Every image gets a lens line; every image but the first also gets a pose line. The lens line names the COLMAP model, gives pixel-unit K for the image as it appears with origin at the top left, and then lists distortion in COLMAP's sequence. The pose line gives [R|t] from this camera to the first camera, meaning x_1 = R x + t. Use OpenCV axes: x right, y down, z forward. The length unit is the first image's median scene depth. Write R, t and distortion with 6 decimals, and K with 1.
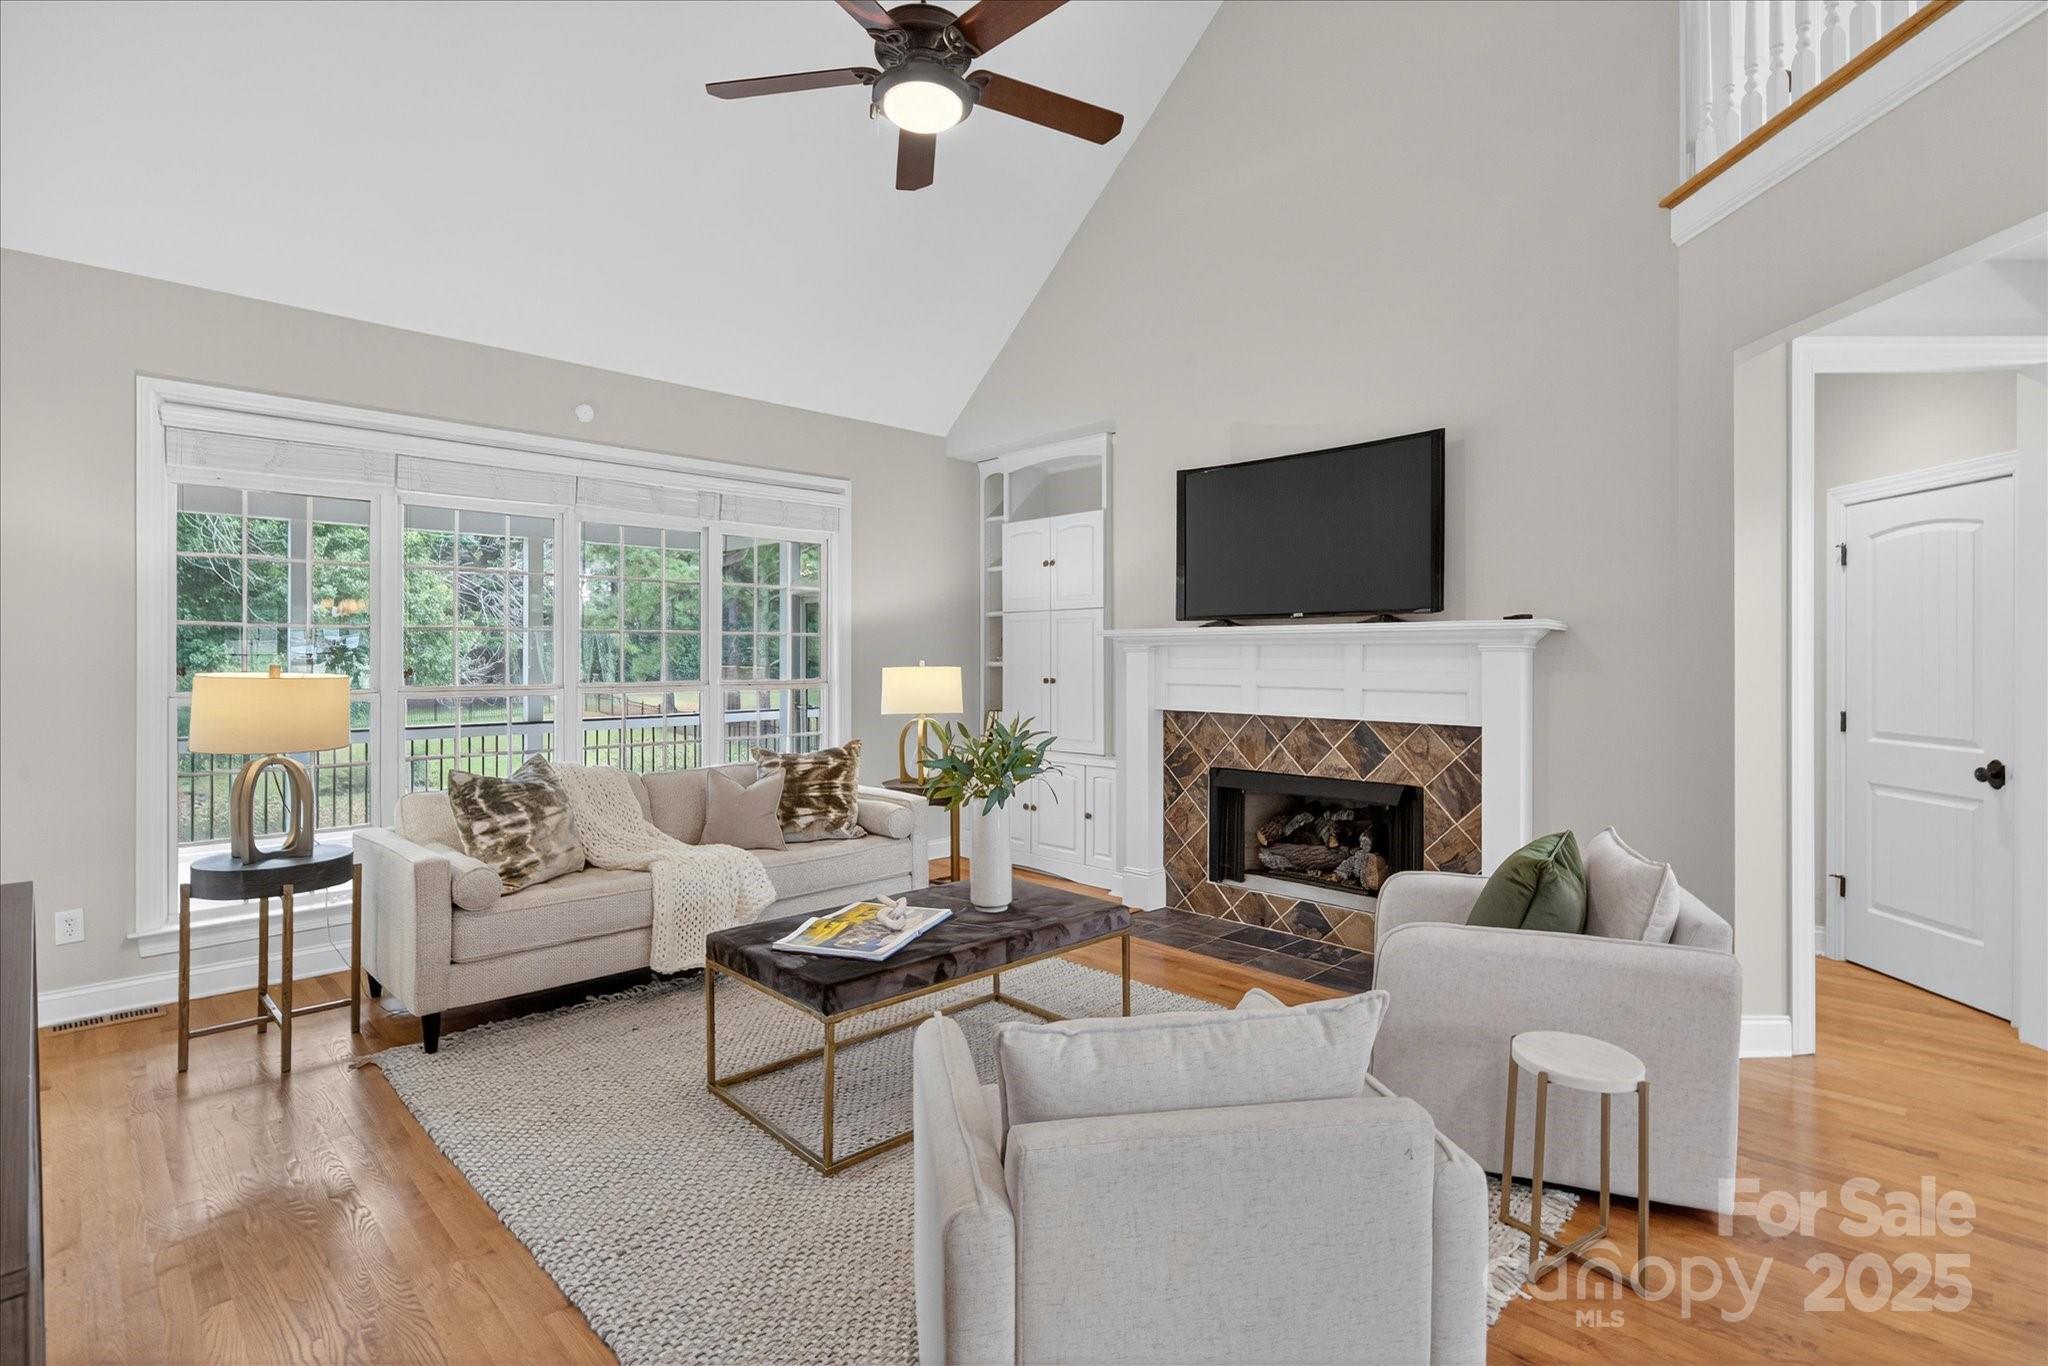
lens RADIAL K [[962.0, 0, 1027.8], [0, 962.0, 658.3], [0, 0, 1]] dist [0.001656, -0.000058]
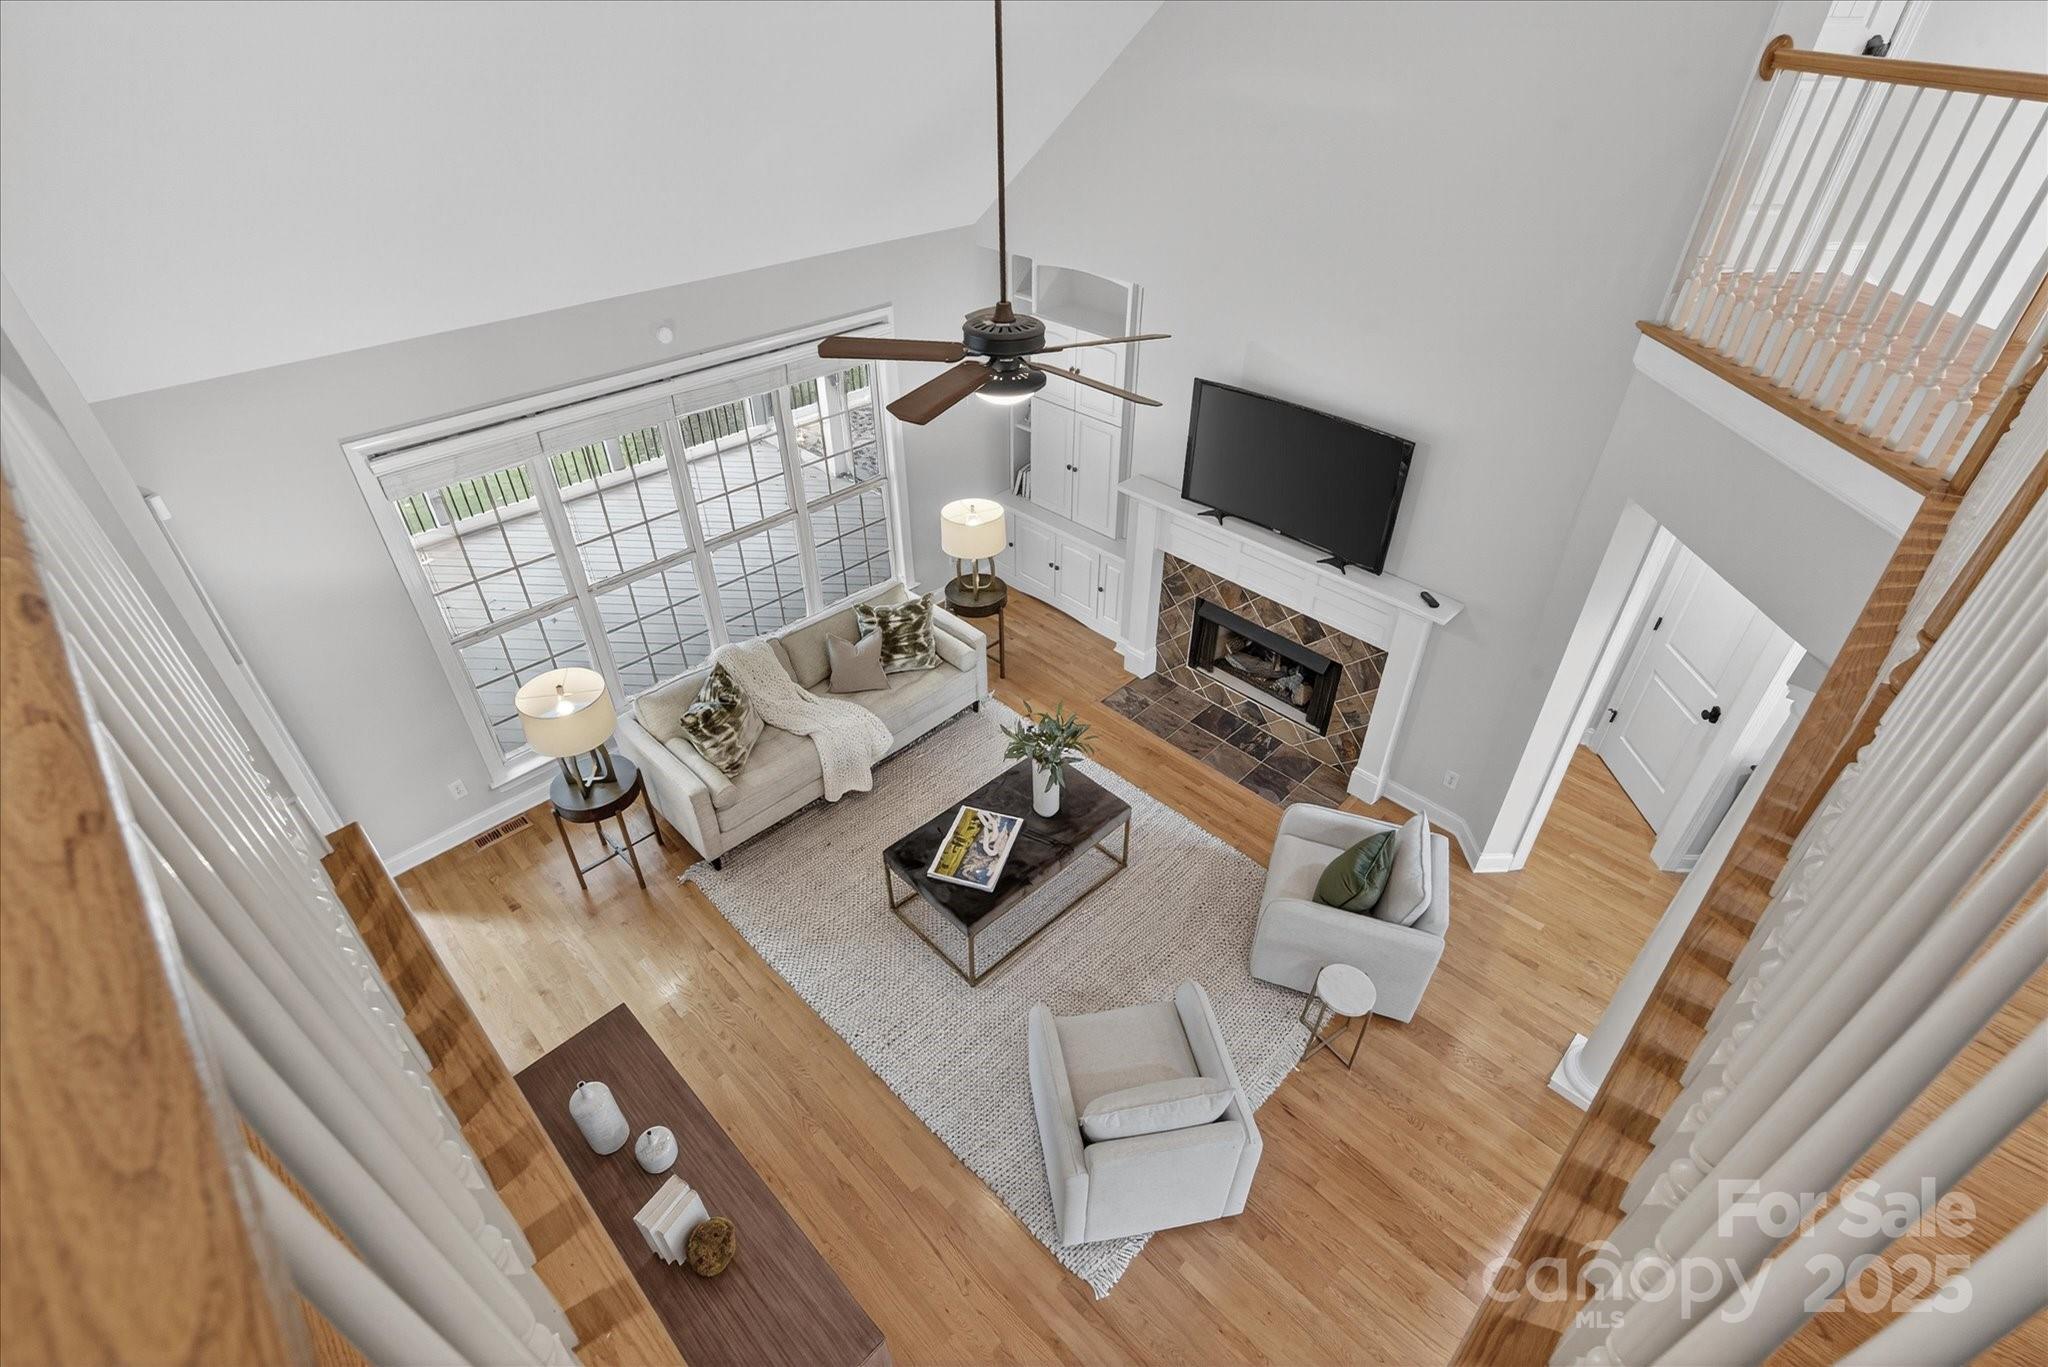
lens RADIAL K [[940.5, 0, 1022.8], [0, 940.5, 666.2], [0, 0, 1]] dist [0.000687, 0.000552]
pose [[0.999989, -0.003422, 0.003245, -0.057434], [0.000866, 0.809706, 0.586835, -0.613676], [-0.004636, -0.586826, 0.809700, -0.103626]]
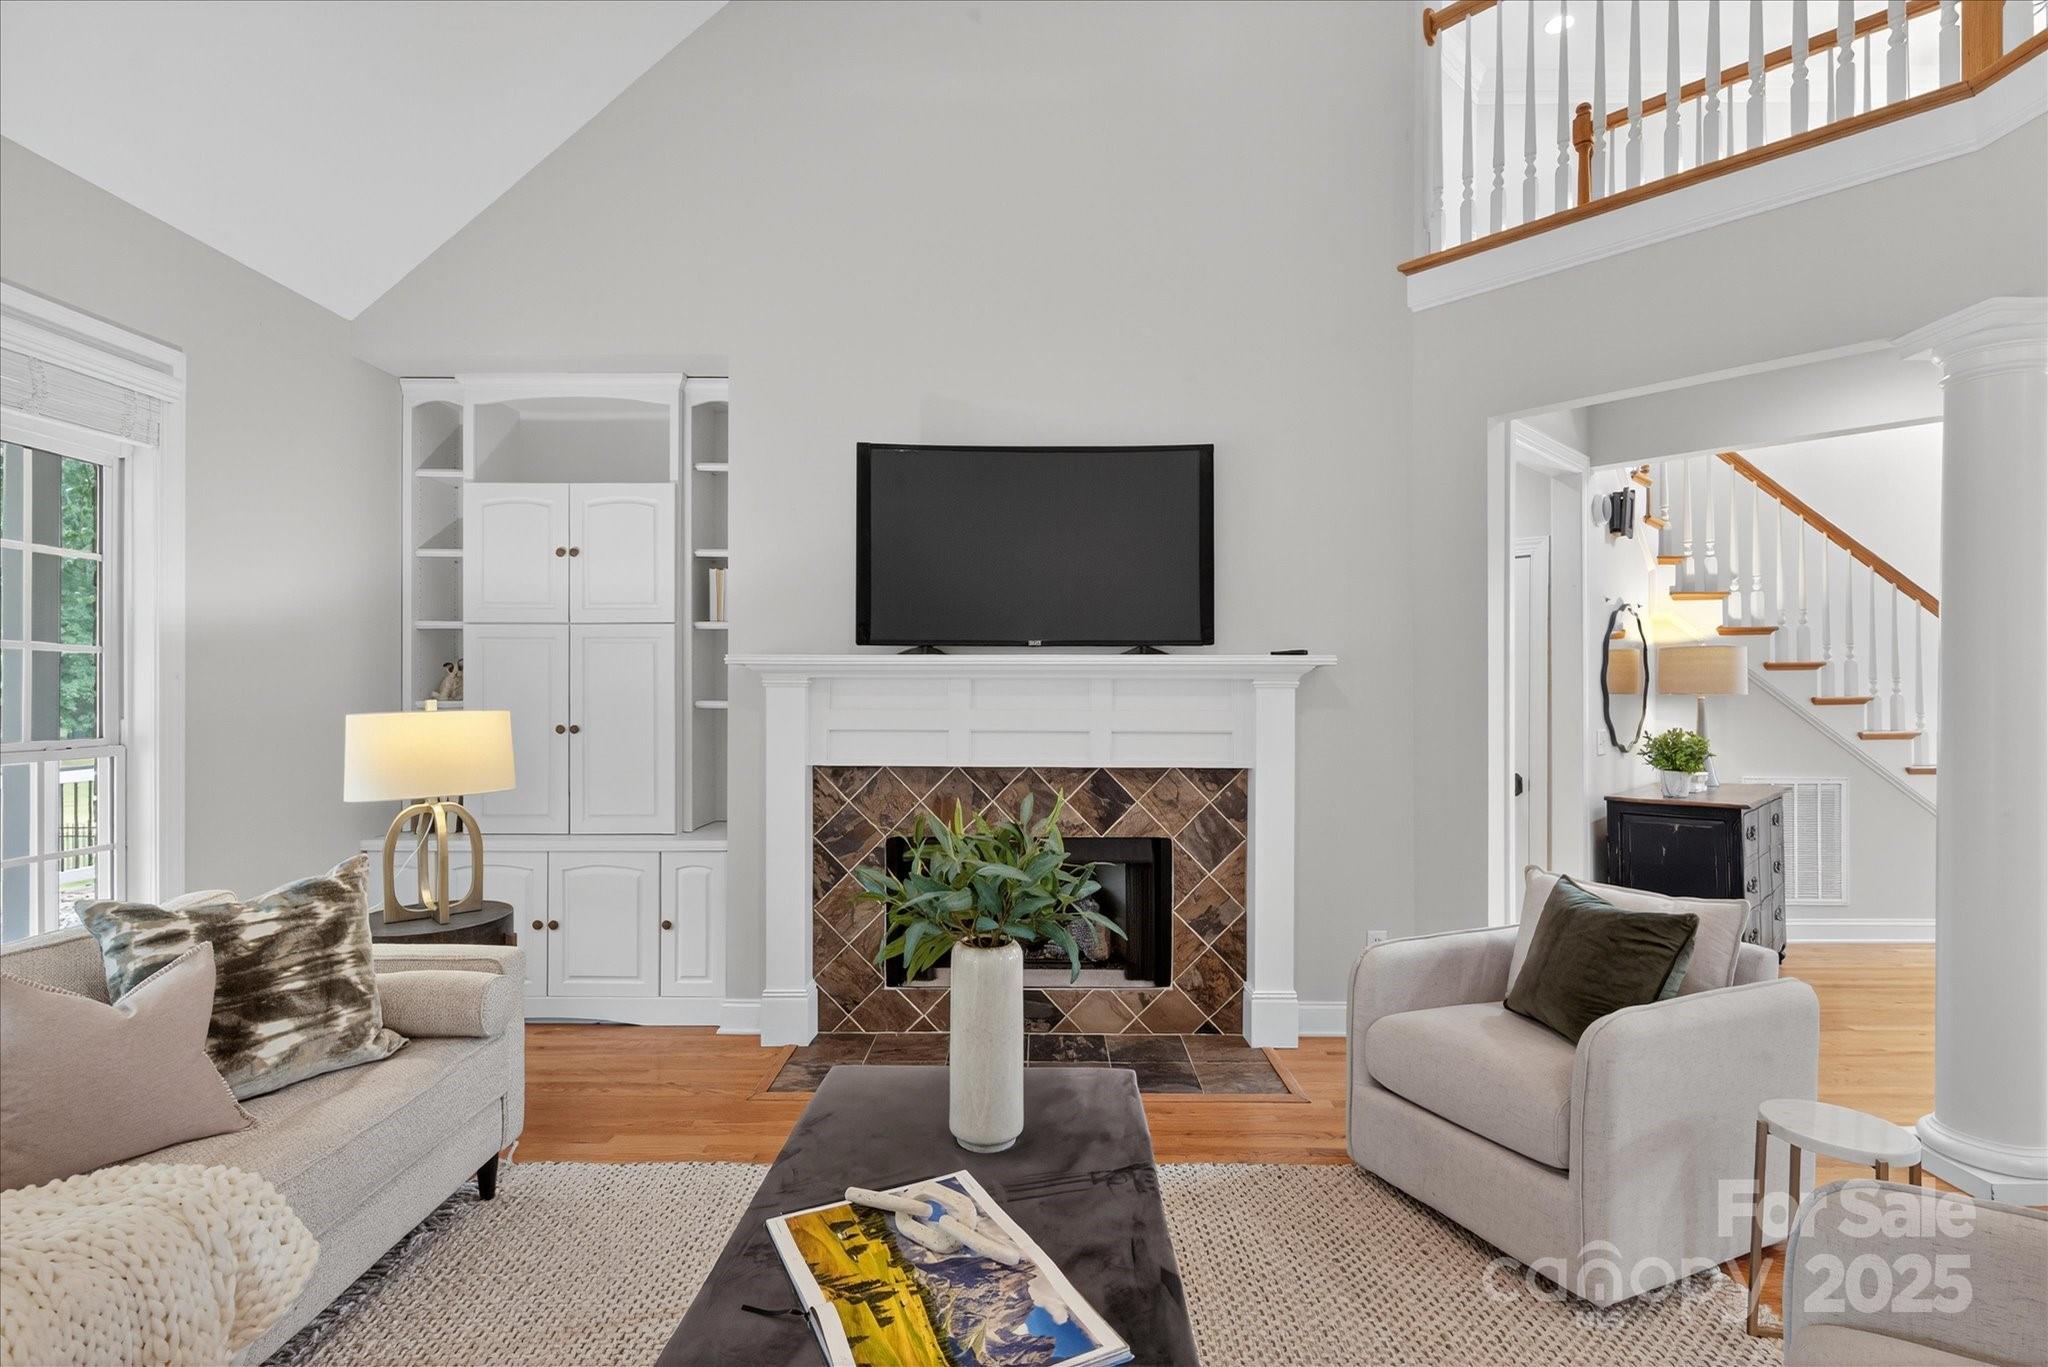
lens RADIAL K [[968.0, 0, 1024.7], [0, 968.0, 693.1], [0, 0, 1]] dist [0.002180, 0.000402]
pose [[0.712956, 0.000693, 0.701208, -0.297376], [-0.000328, 1.000000, -0.000655, -0.001603], [-0.701208, 0.000237, 0.712956, 0.407682]]
